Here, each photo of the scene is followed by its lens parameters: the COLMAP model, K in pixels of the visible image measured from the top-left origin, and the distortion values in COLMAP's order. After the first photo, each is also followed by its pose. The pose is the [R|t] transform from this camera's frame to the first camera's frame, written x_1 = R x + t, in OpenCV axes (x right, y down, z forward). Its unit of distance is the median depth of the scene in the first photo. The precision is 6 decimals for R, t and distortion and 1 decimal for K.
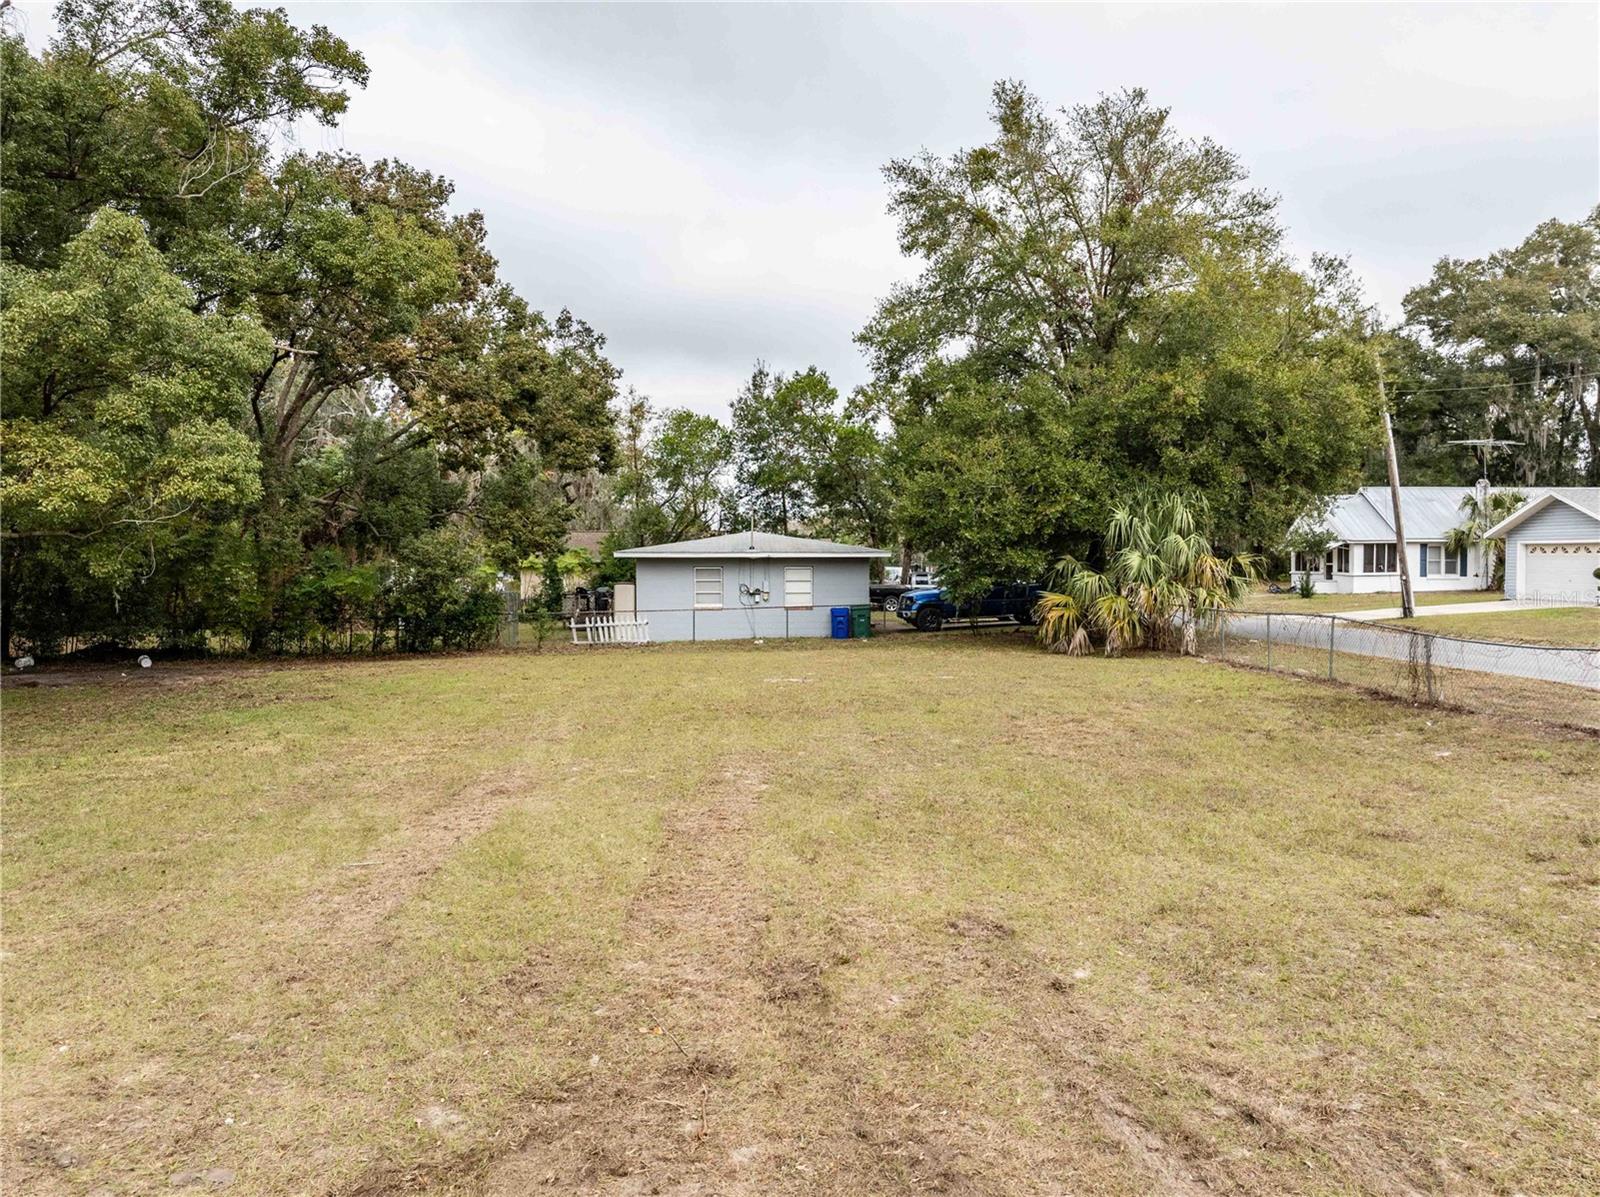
lens RADIAL K [[1148.9, 0, 791.8], [0, 1148.9, 598.5], [0, 0, 1]] dist [-0.058742, 0.030906]
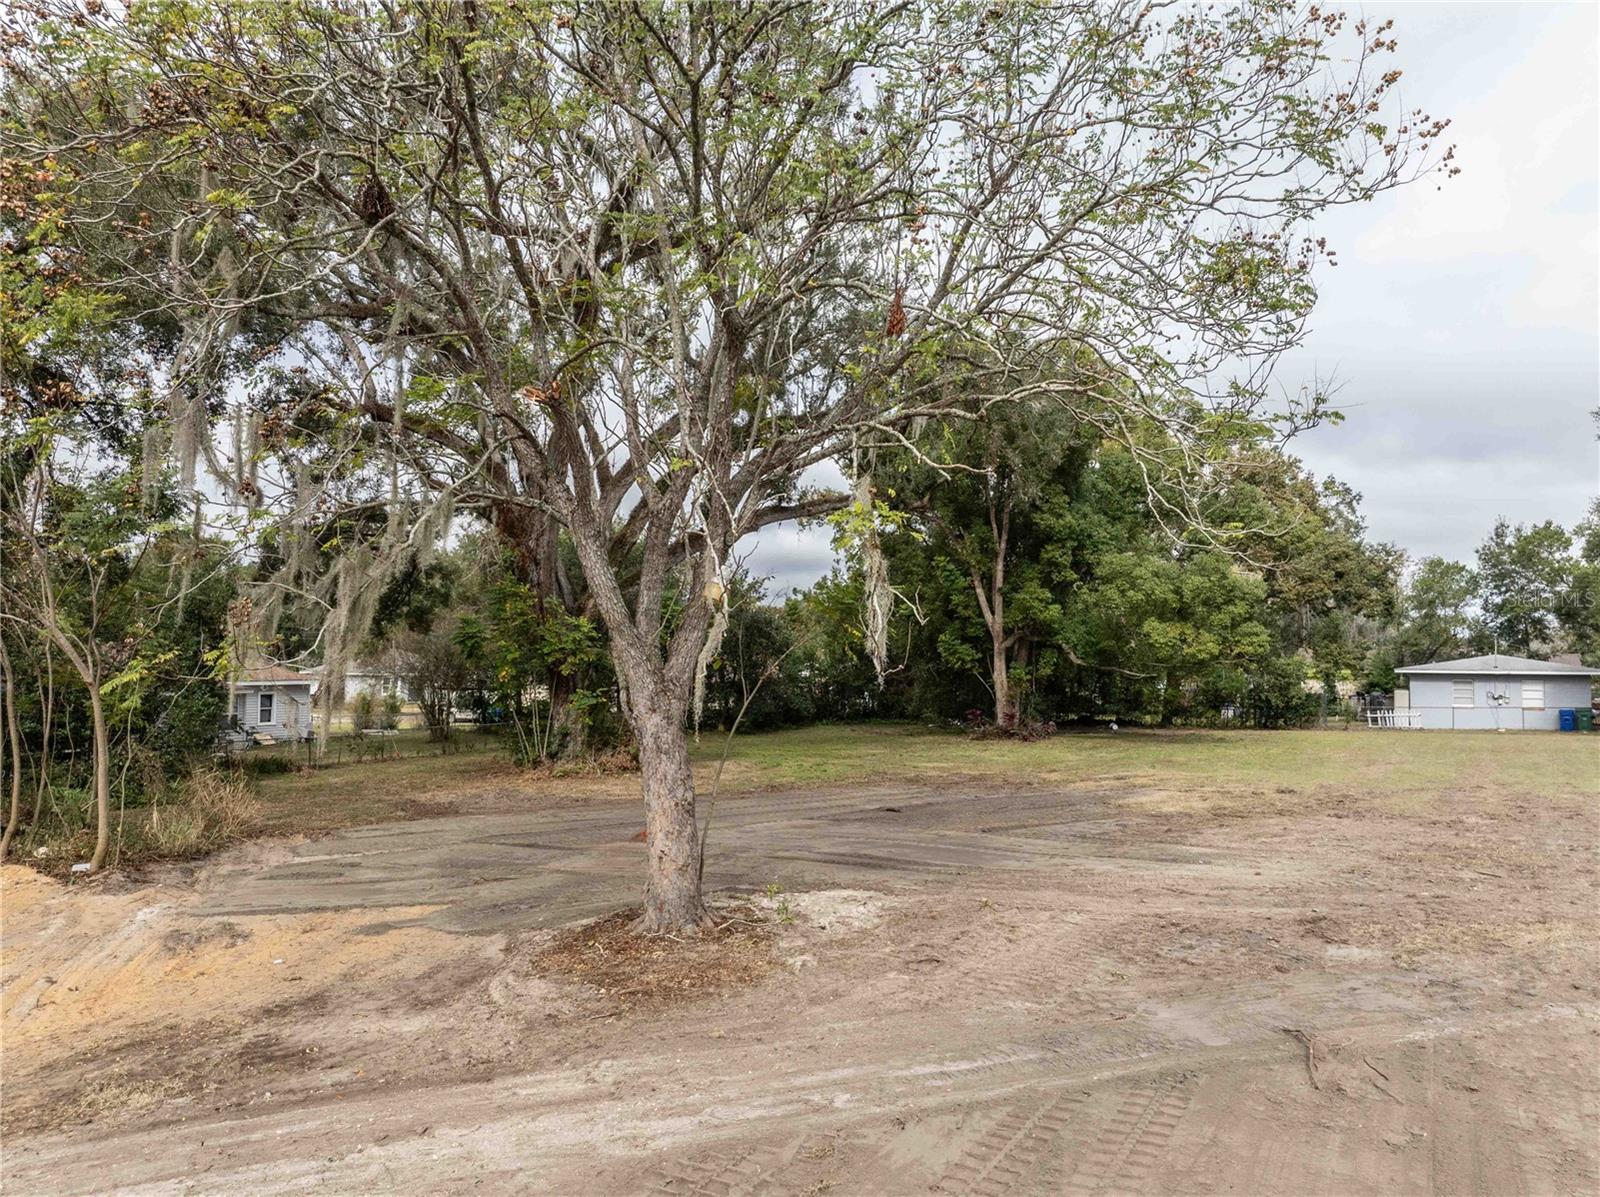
lens RADIAL K [[1148.9, 0, 801.3], [0, 1148.9, 598.3], [0, 0, 1]] dist [-0.058742, 0.030906]
pose [[0.830805, -0.019749, -0.556213, 0.056204], [-0.030247, 0.996291, -0.080555, 0.020352], [0.555741, 0.083750, 0.827126, -1.229885]]
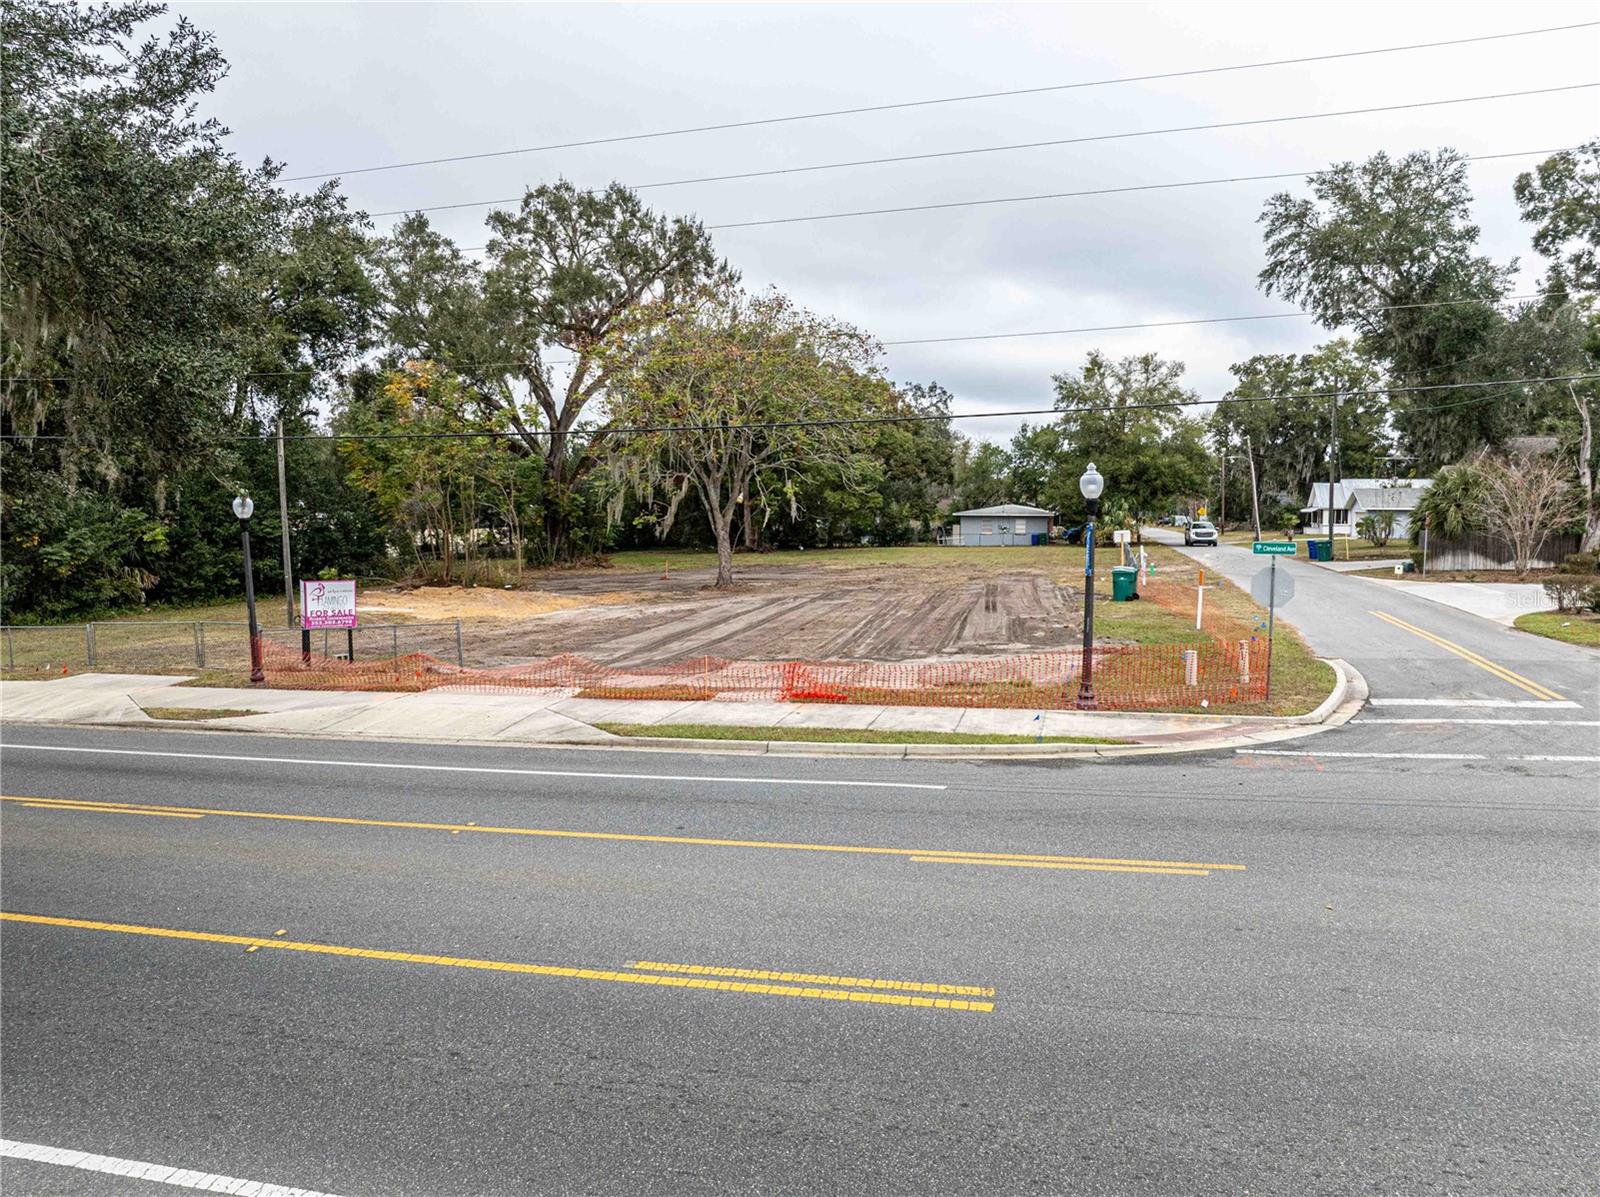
lens RADIAL K [[1148.9, 0, 807.5], [0, 1148.9, 606.8], [0, 0, 1]] dist [-0.058742, 0.030906]
pose [[0.959359, 0.030282, -0.280560, 0.500564], [-0.014625, 0.998225, 0.057734, 0.052096], [0.281810, -0.051284, 0.958099, -3.023464]]
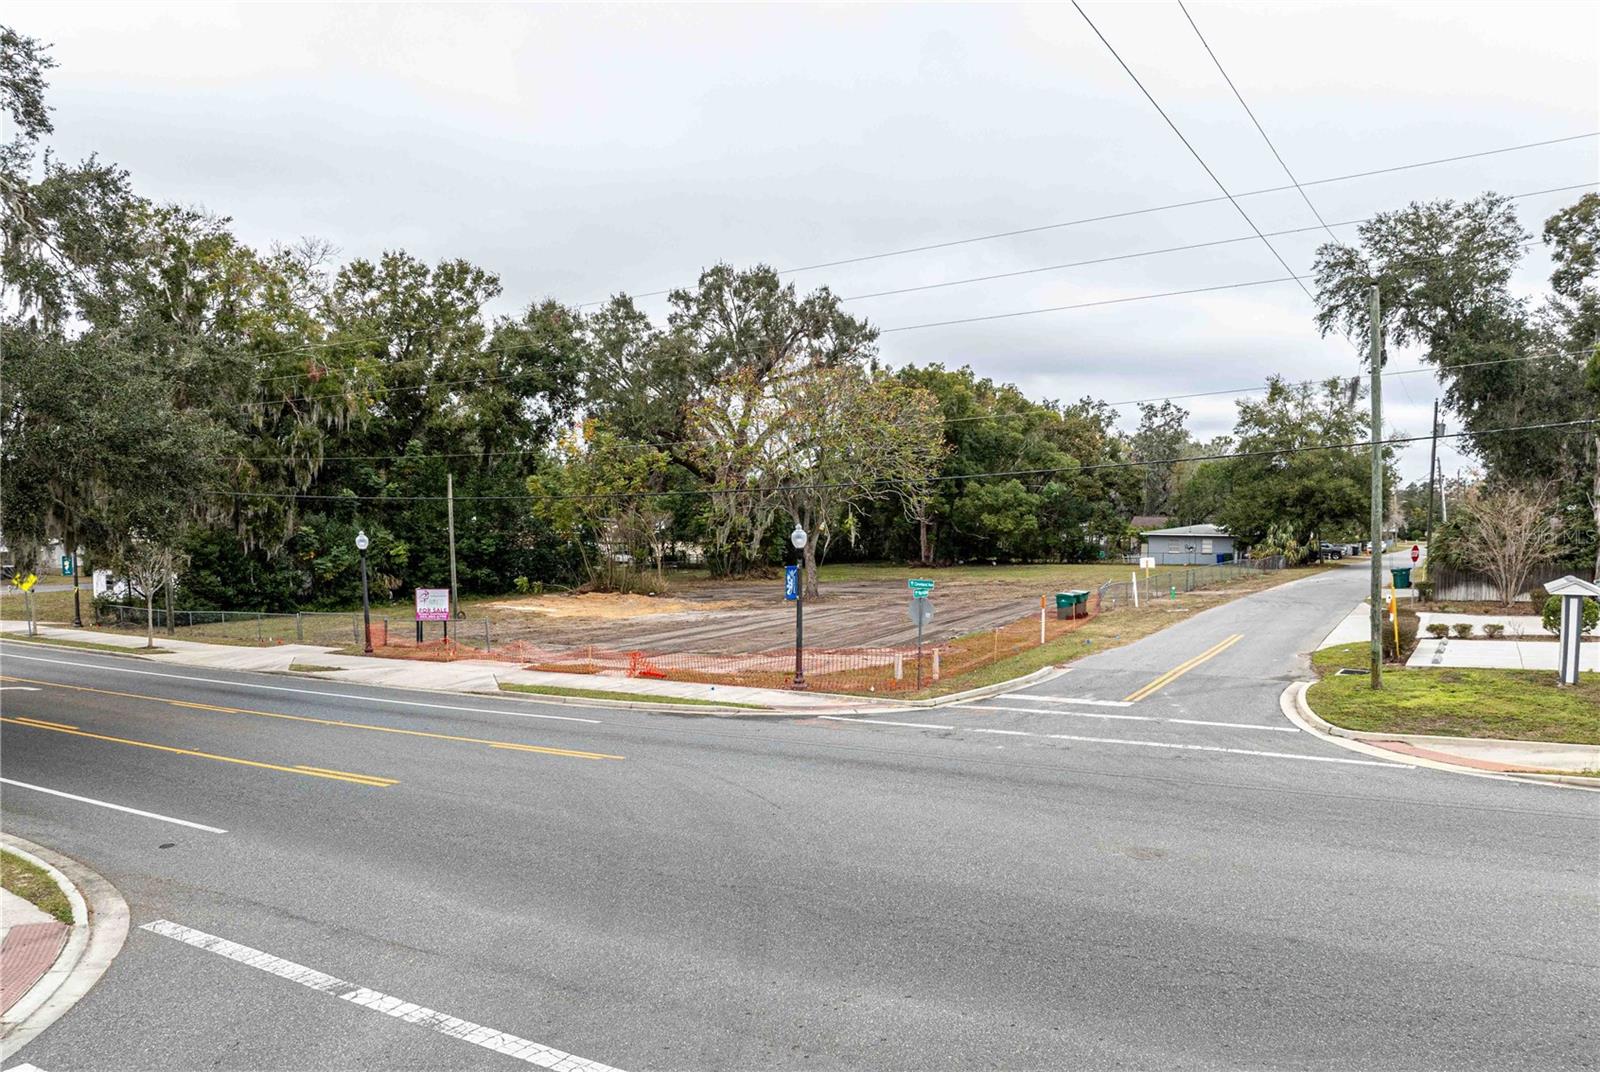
lens RADIAL K [[1147.7, 0, 811.0], [0, 1147.7, 604.5], [0, 0, 1]] dist [-0.034286, -0.004285]
pose [[0.832719, 0.052942, -0.551158, 1.295115], [-0.026223, 0.998072, 0.056251, 0.000710], [0.553074, -0.032388, 0.832502, -3.224931]]
